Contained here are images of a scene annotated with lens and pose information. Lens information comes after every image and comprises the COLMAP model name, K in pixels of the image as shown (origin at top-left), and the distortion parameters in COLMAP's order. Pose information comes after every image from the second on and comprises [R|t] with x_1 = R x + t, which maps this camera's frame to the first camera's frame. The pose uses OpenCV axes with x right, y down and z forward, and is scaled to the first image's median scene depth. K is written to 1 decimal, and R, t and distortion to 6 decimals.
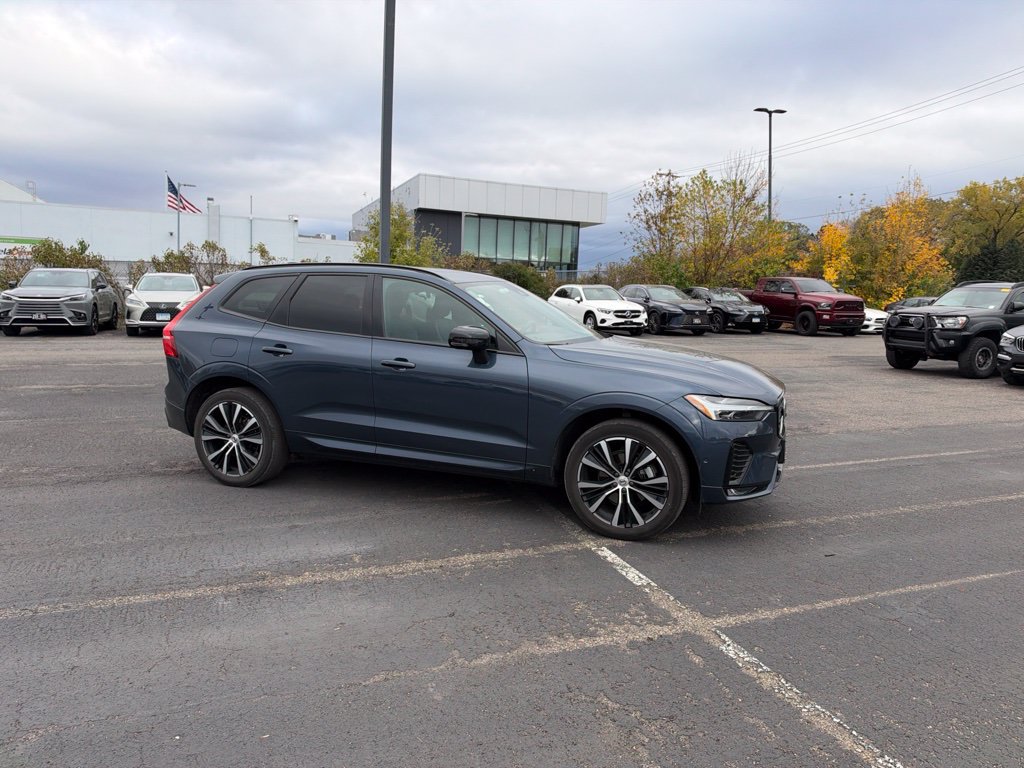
lens RADIAL K [[744.8, 0, 507.4], [0, 744.8, 371.1], [0, 0, 1]] dist [0.029536, -0.060334]
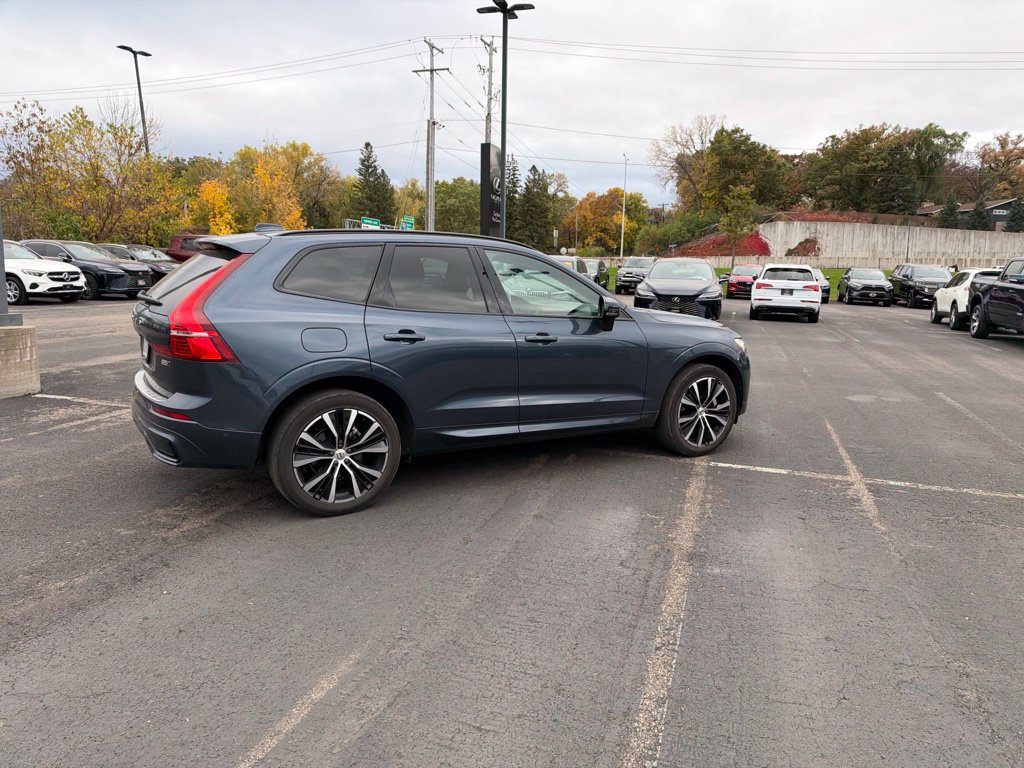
lens RADIAL K [[744.8, 0, 516.2], [0, 744.8, 386.1], [0, 0, 1]] dist [0.029536, -0.060334]
pose [[0.601190, -0.136968, 0.787280, -0.892150], [0.074684, 0.990520, 0.115296, -0.059599], [-0.795609, -0.010518, 0.605720, 0.393355]]
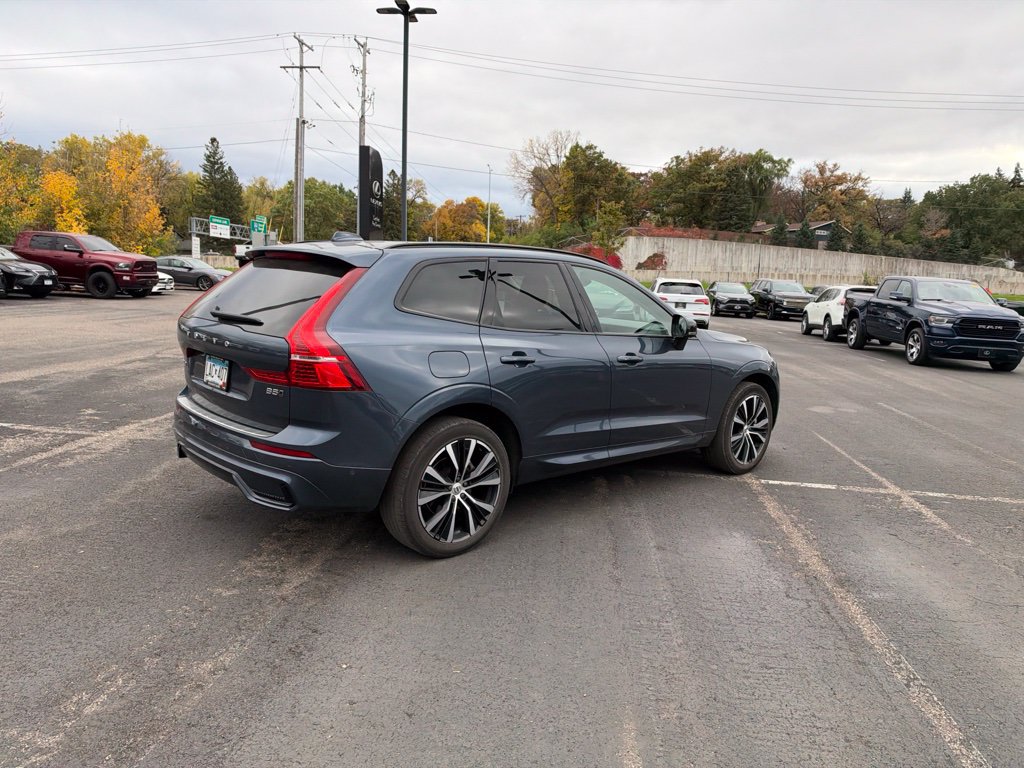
lens RADIAL K [[744.8, 0, 516.6], [0, 744.8, 384.8], [0, 0, 1]] dist [0.029536, -0.060334]
pose [[0.432111, -0.132281, 0.892066, -0.993632], [0.060427, 0.991208, 0.117712, -0.091090], [-0.899793, 0.003041, 0.436305, 0.663593]]
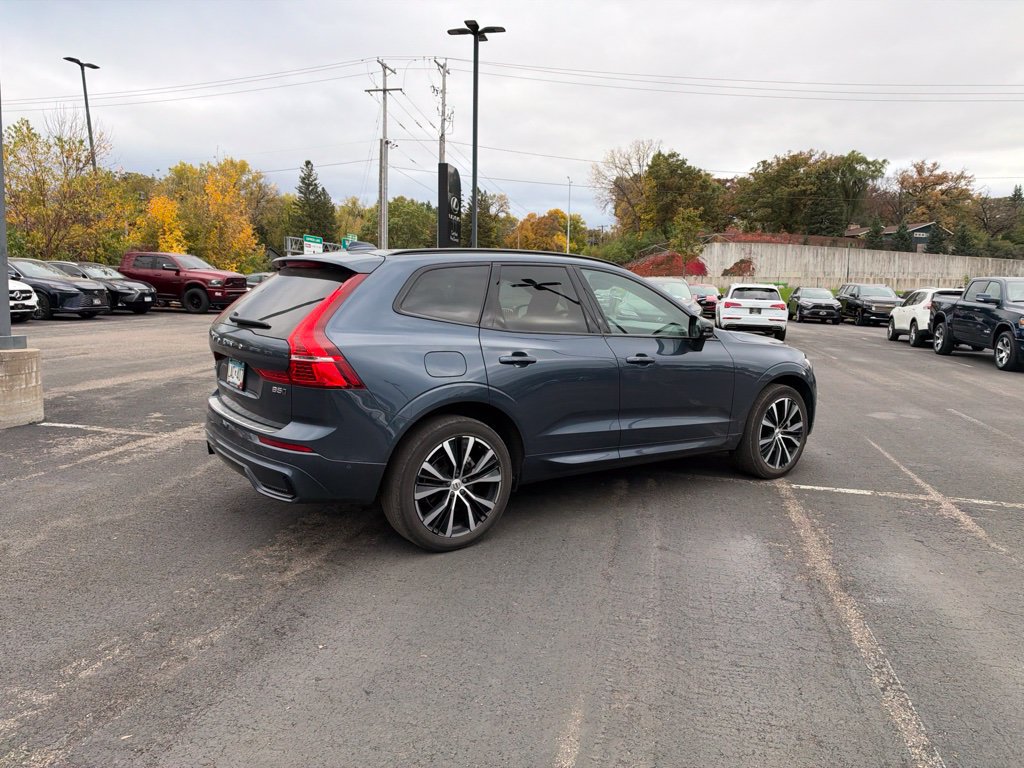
lens RADIAL K [[744.8, 0, 513.3], [0, 744.8, 374.9], [0, 0, 1]] dist [0.029536, -0.060334]
pose [[0.534765, -0.109918, 0.837821, -0.970117], [0.075868, 0.993745, 0.081949, -0.075776], [-0.841588, 0.019741, 0.539759, 0.576680]]
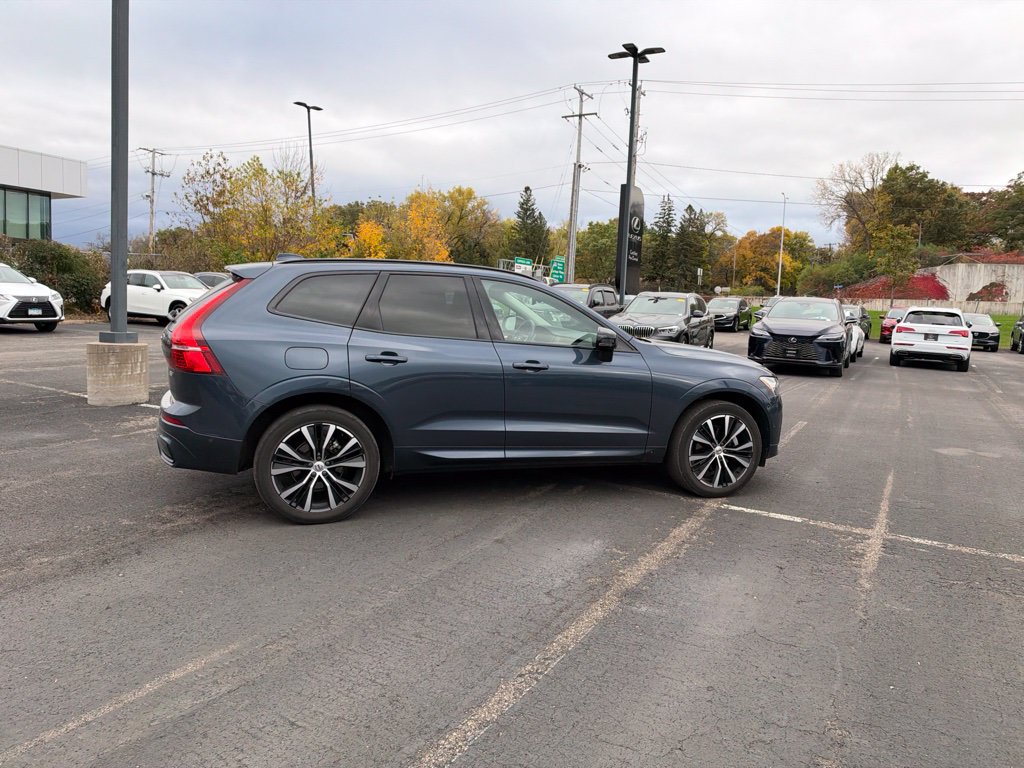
lens RADIAL K [[744.8, 0, 517.4], [0, 744.8, 374.7], [0, 0, 1]] dist [0.029536, -0.060334]
pose [[0.753671, -0.058699, 0.654625, -0.765120], [0.045309, 0.998275, 0.037349, -0.034513], [-0.655688, 0.001511, 0.755031, 0.232394]]
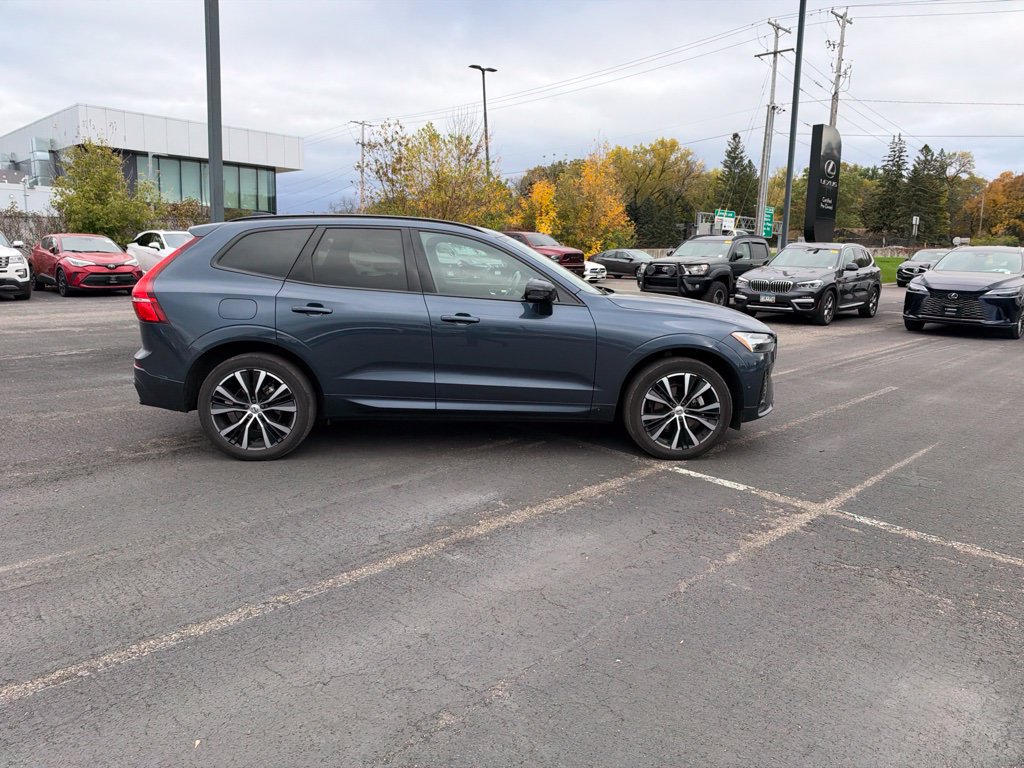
lens RADIAL K [[744.8, 0, 512.7], [0, 744.8, 387.2], [0, 0, 1]] dist [0.029536, -0.060334]
pose [[0.907409, -0.079214, 0.412714, -0.470321], [0.044181, 0.994614, 0.093764, -0.007997], [-0.417919, -0.066848, 0.906022, 0.045923]]
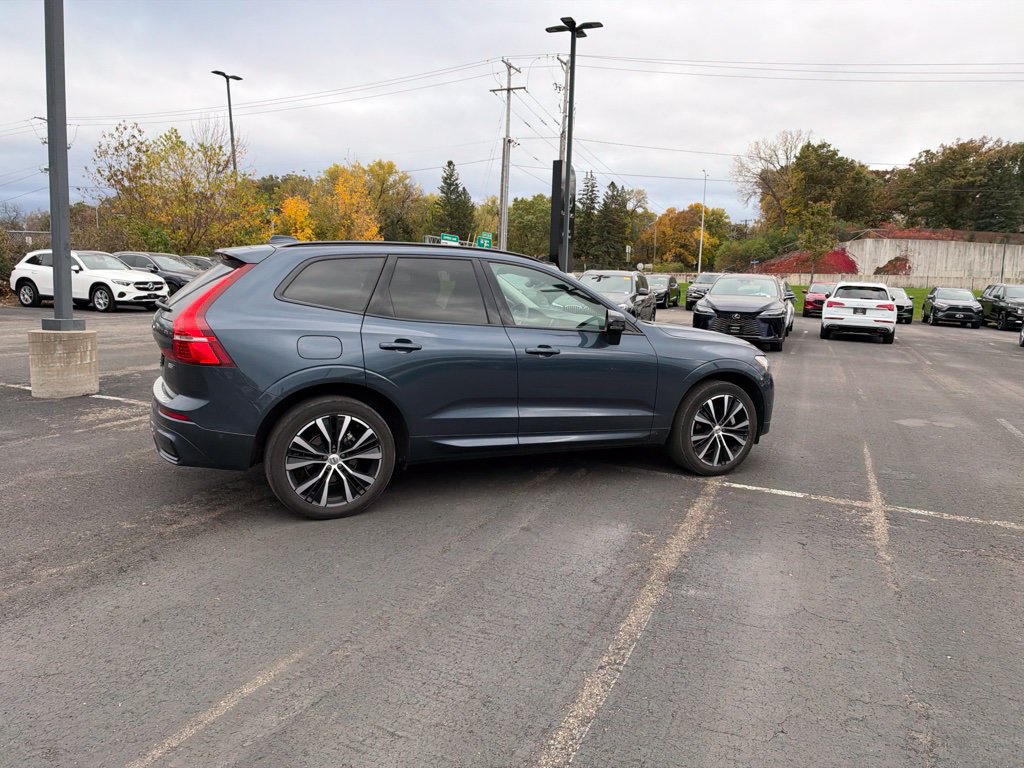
lens RADIAL K [[744.8, 0, 515.5], [0, 744.8, 379.4], [0, 0, 1]] dist [0.029536, -0.060334]
pose [[0.683011, -0.098281, 0.723766, -0.833449], [0.059077, 0.995093, 0.079374, -0.049478], [-0.728015, -0.011455, 0.685466, 0.319601]]
